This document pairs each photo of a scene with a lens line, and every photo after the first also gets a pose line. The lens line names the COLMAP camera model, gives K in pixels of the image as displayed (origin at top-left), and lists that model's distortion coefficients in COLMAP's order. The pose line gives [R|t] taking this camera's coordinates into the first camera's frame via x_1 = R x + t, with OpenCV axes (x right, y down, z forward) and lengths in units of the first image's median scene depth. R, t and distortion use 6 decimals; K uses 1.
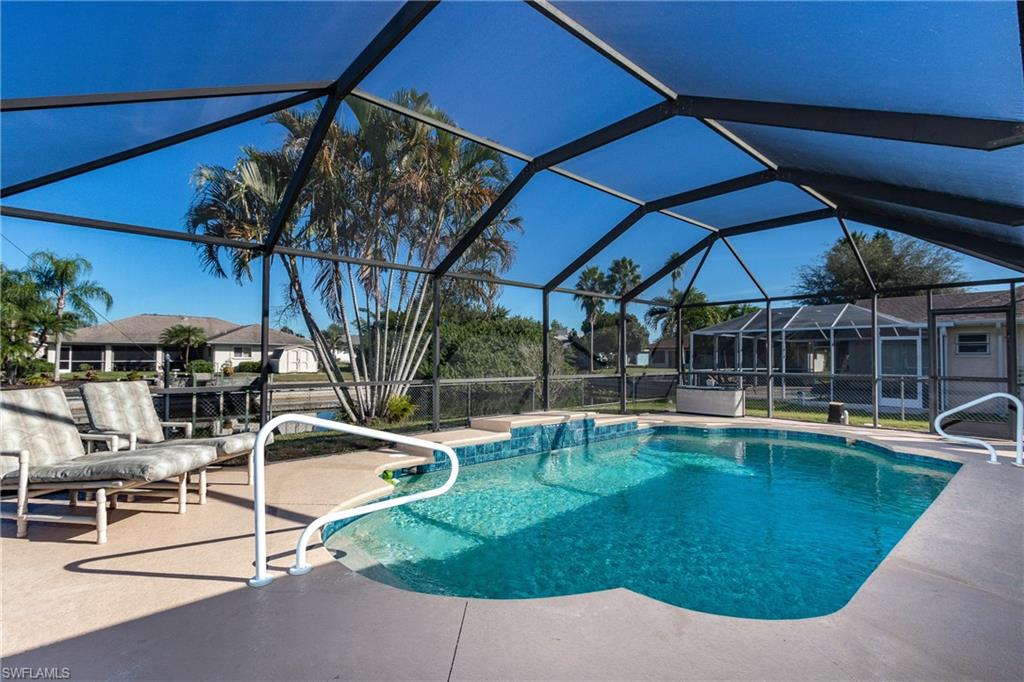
lens RADIAL K [[472.6, 0, 516.3], [0, 472.6, 342.9], [0, 0, 1]] dist [0.006210, -0.002558]
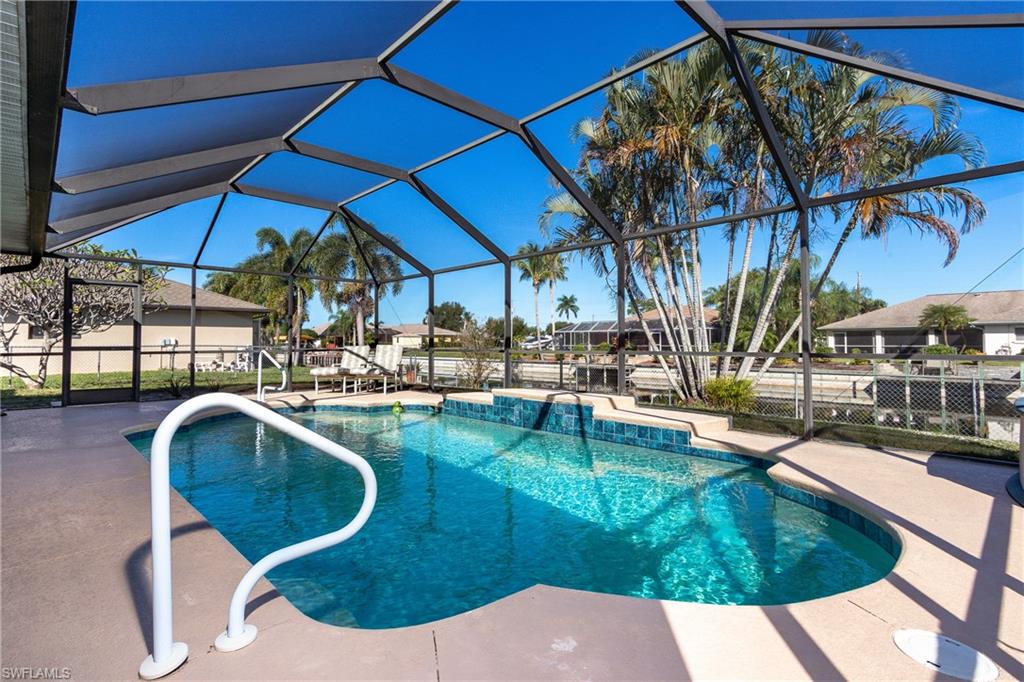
lens RADIAL K [[501.4, 0, 507.4], [0, 501.4, 339.5], [0, 0, 1]] dist [0.002492, 0.000162]
pose [[0.027922, -0.013173, -0.999523, 0.265767], [0.031443, 0.999430, -0.012293, 0.017226], [0.999115, -0.031085, 0.028320, 0.239826]]
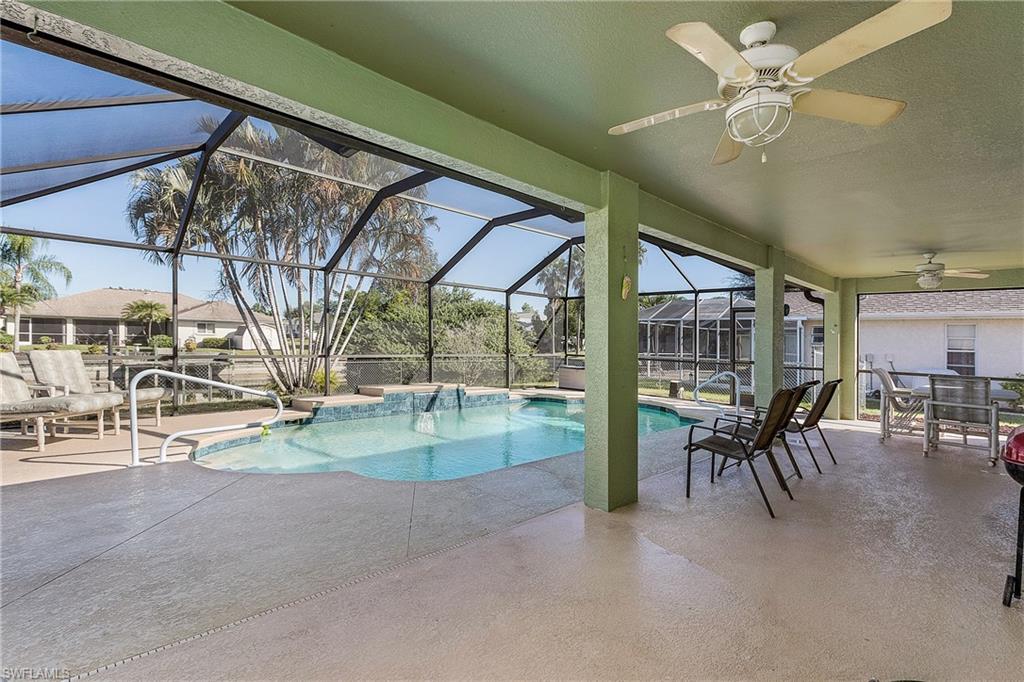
lens RADIAL K [[472.6, 0, 517.2], [0, 472.6, 350.6], [0, 0, 1]] dist [0.006210, -0.002558]
pose [[0.998929, 0.019759, 0.041833, 0.070018], [-0.021999, 0.998311, 0.053765, -0.003121], [-0.040700, -0.054627, 0.997677, -0.068281]]
